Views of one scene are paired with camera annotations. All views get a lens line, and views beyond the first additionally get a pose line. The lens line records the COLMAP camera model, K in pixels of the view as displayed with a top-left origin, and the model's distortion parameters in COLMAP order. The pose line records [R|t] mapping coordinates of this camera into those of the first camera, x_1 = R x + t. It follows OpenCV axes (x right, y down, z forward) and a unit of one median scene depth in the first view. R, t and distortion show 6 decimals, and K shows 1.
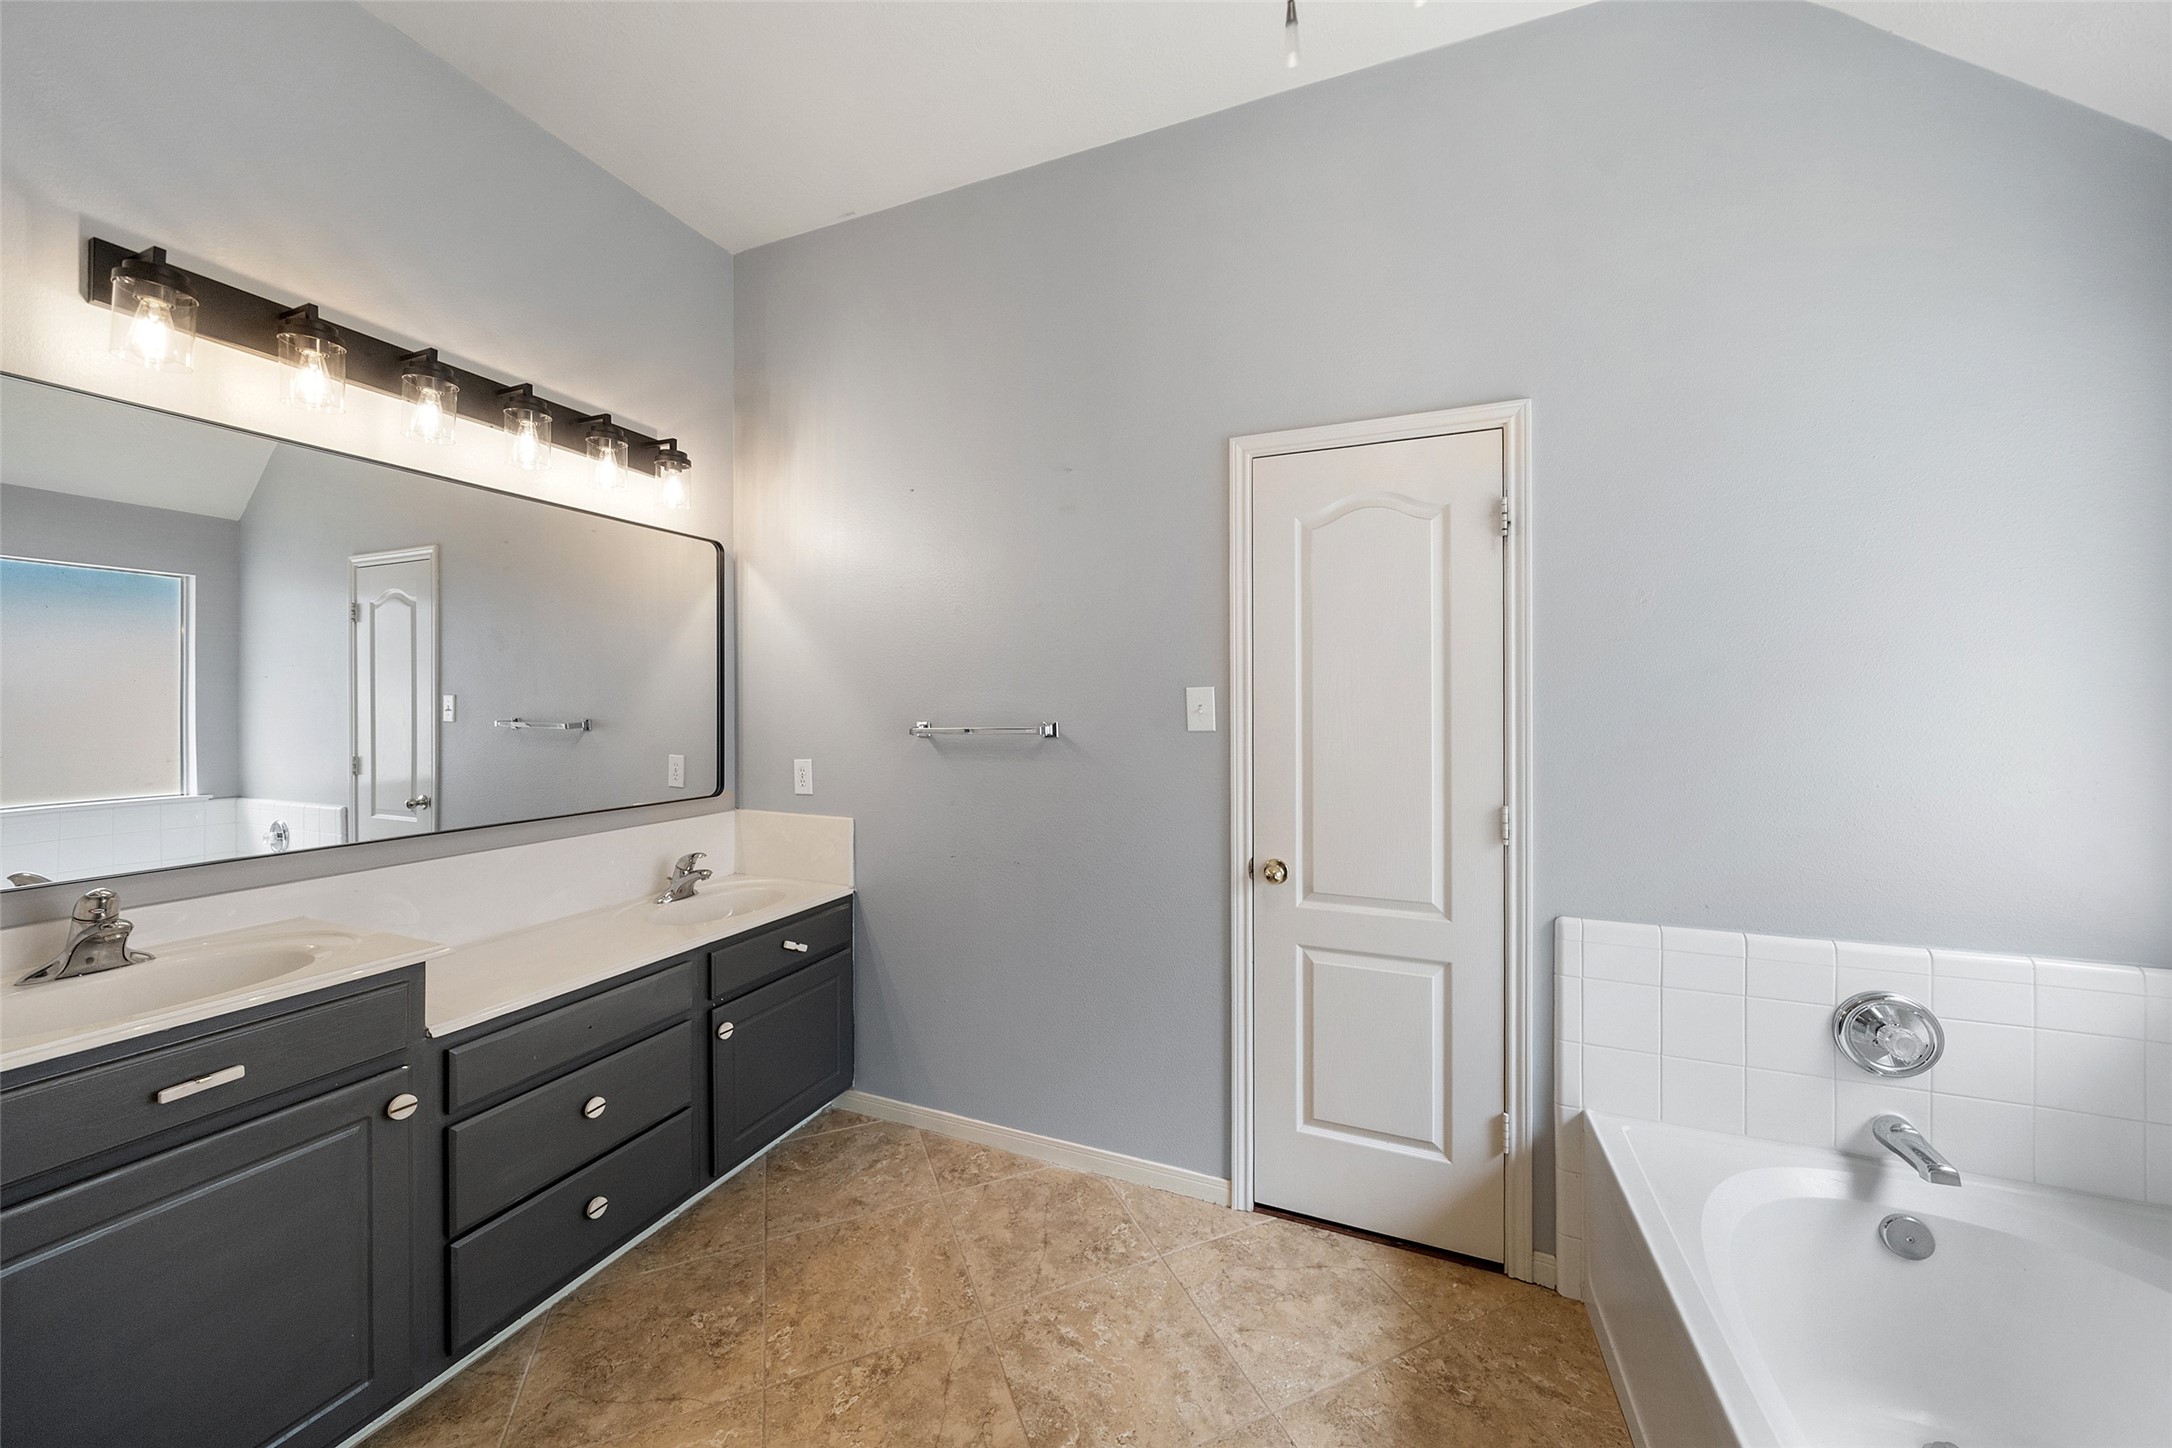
lens RADIAL K [[759.6, 0, 1089.8], [0, 759.6, 697.8], [0, 0, 1]] dist [-0.005377, -0.000004]
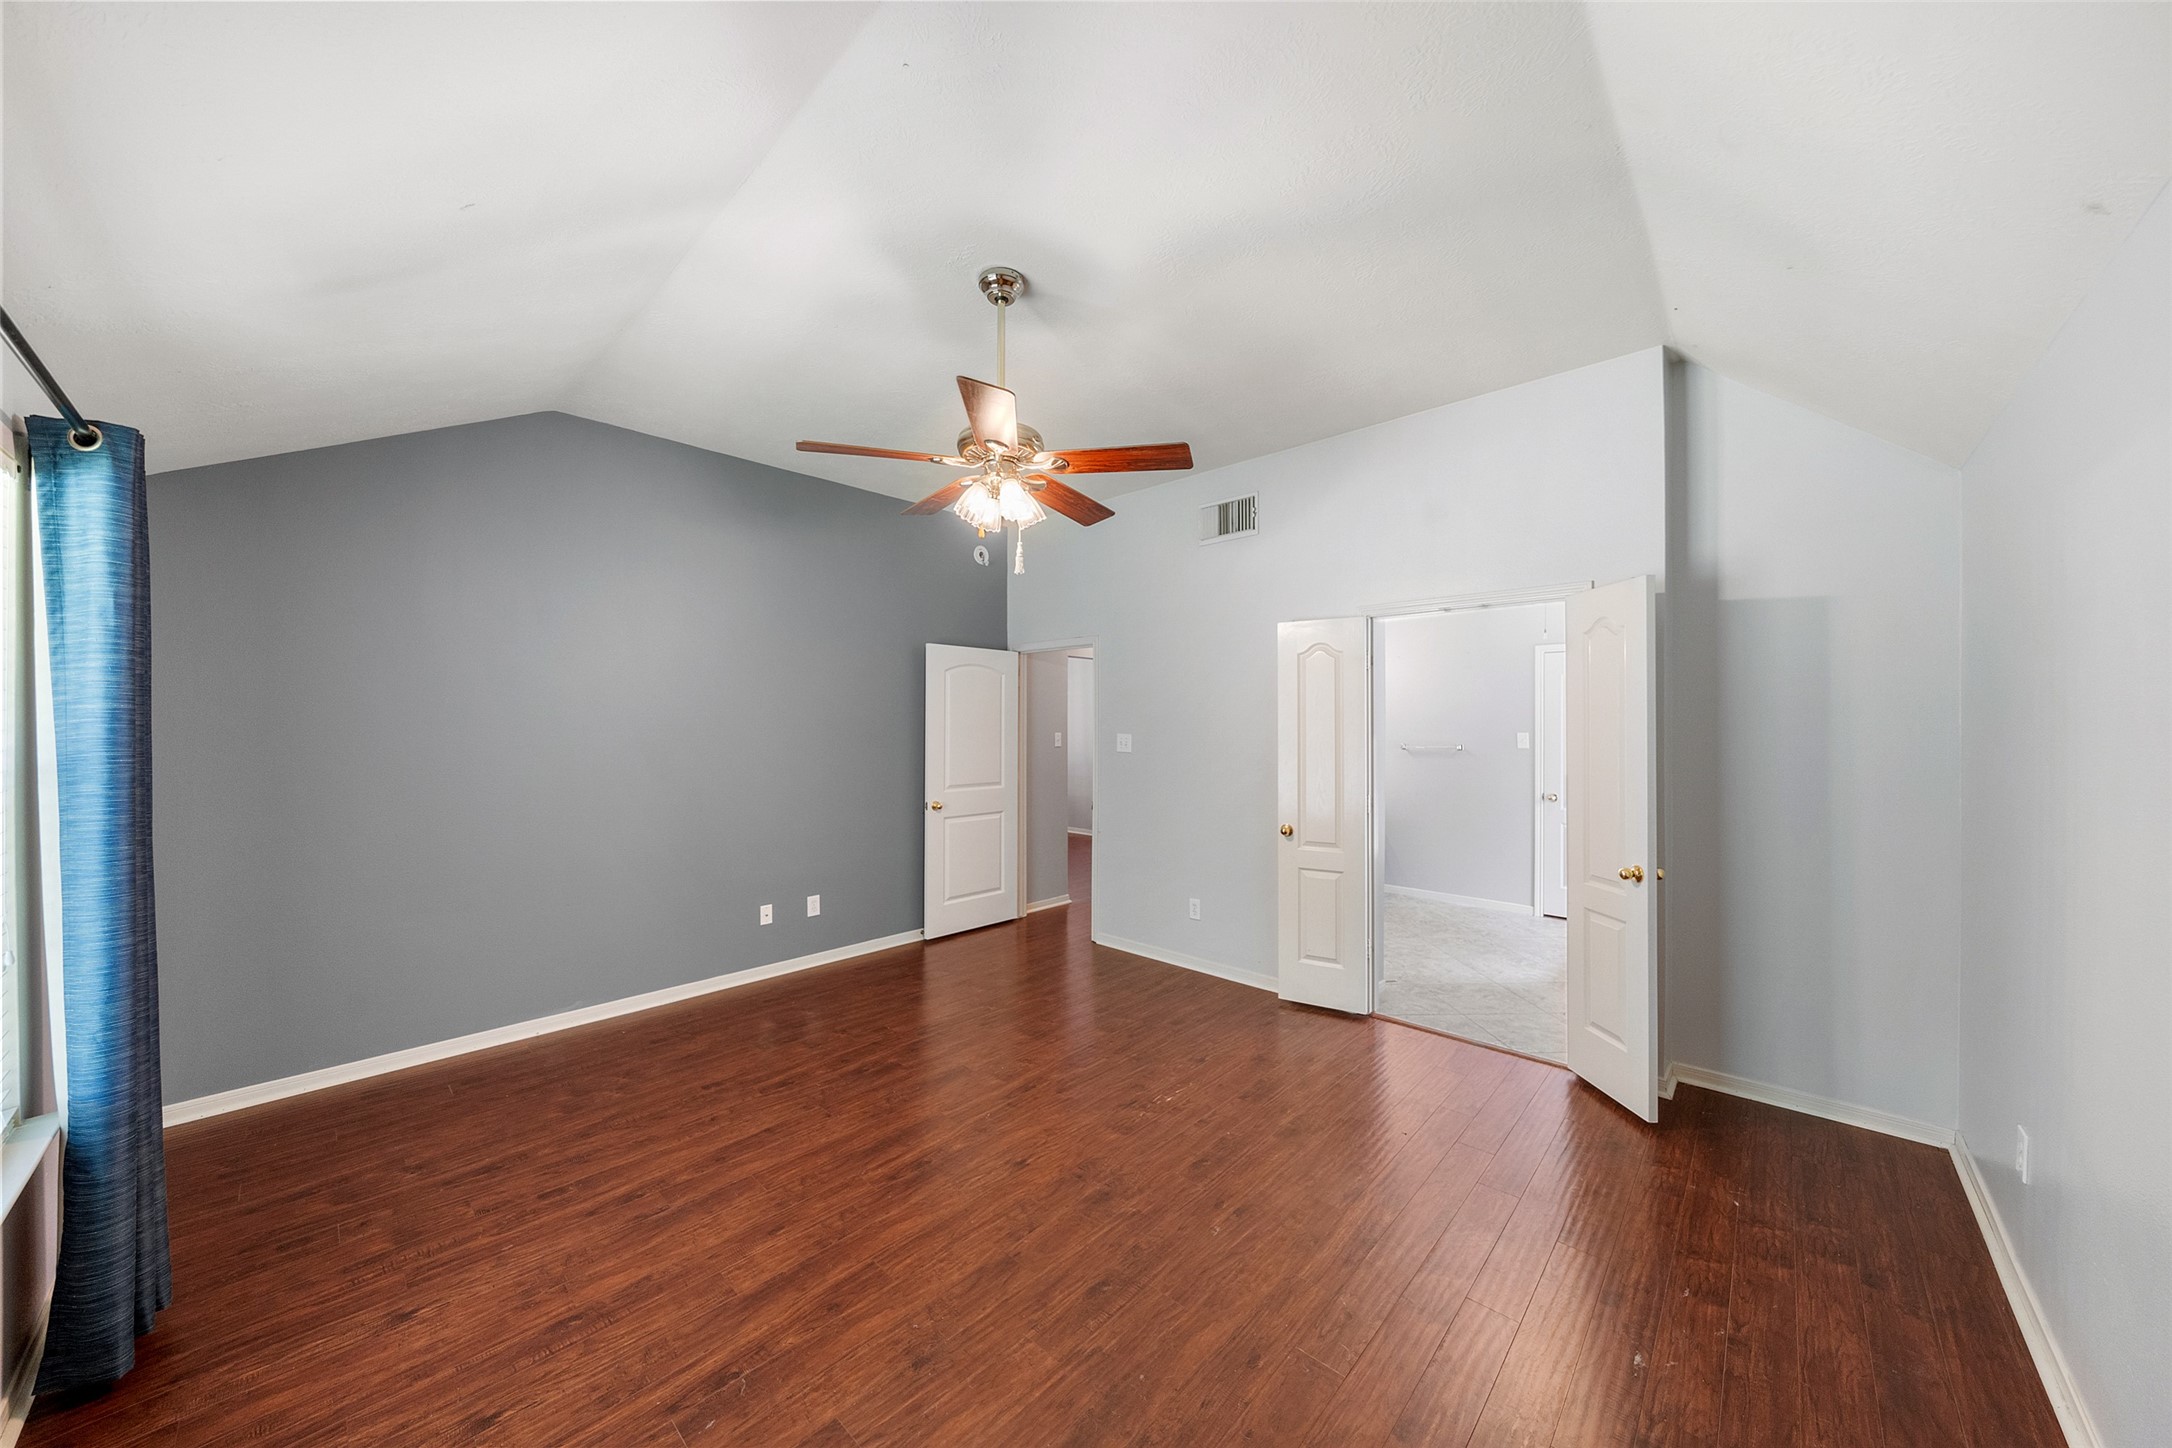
lens RADIAL K [[742.4, 0, 1090.6], [0, 742.4, 721.8], [0, 0, 1]] dist [-0.002530, -0.000057]
pose [[0.932819, 0.002658, -0.360336, -0.382518], [-0.001875, 0.999995, 0.002521, -0.062936], [0.360341, -0.001676, 0.932819, -2.287592]]
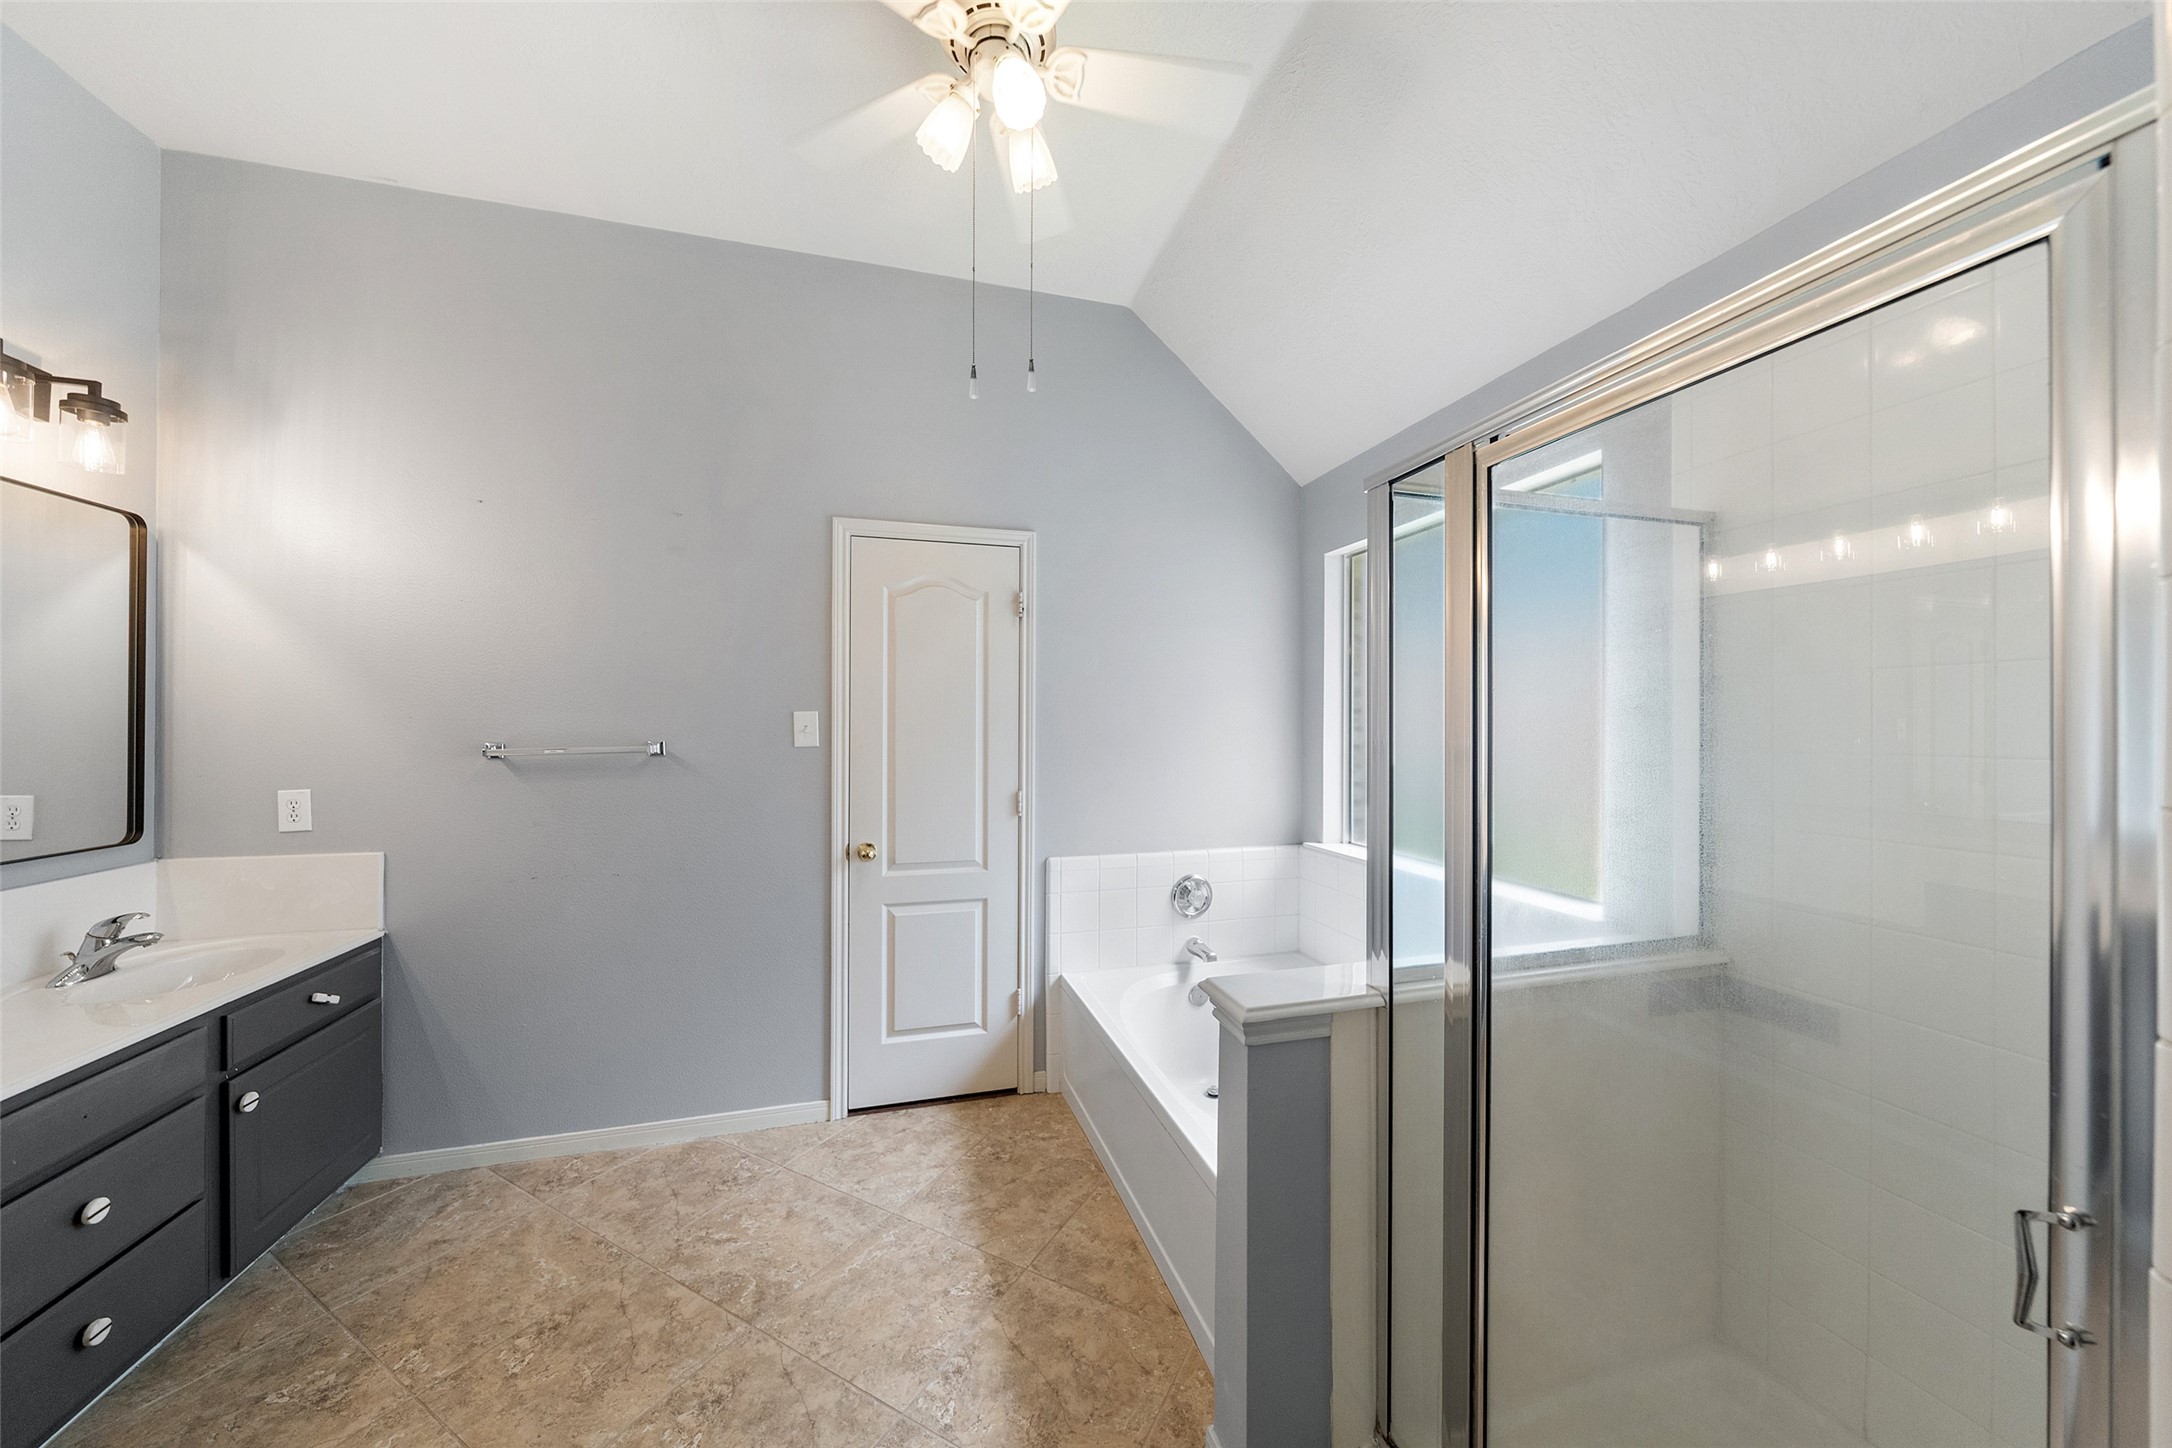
lens RADIAL K [[742.4, 0, 1090.6], [0, 742.4, 721.8], [0, 0, 1]] dist [-0.002530, -0.000057]
pose [[0.786841, 0.003832, 0.617144, -0.251211], [-0.006240, 0.999979, 0.001747, -0.002532], [-0.617125, -0.005225, 0.786848, -0.259156]]
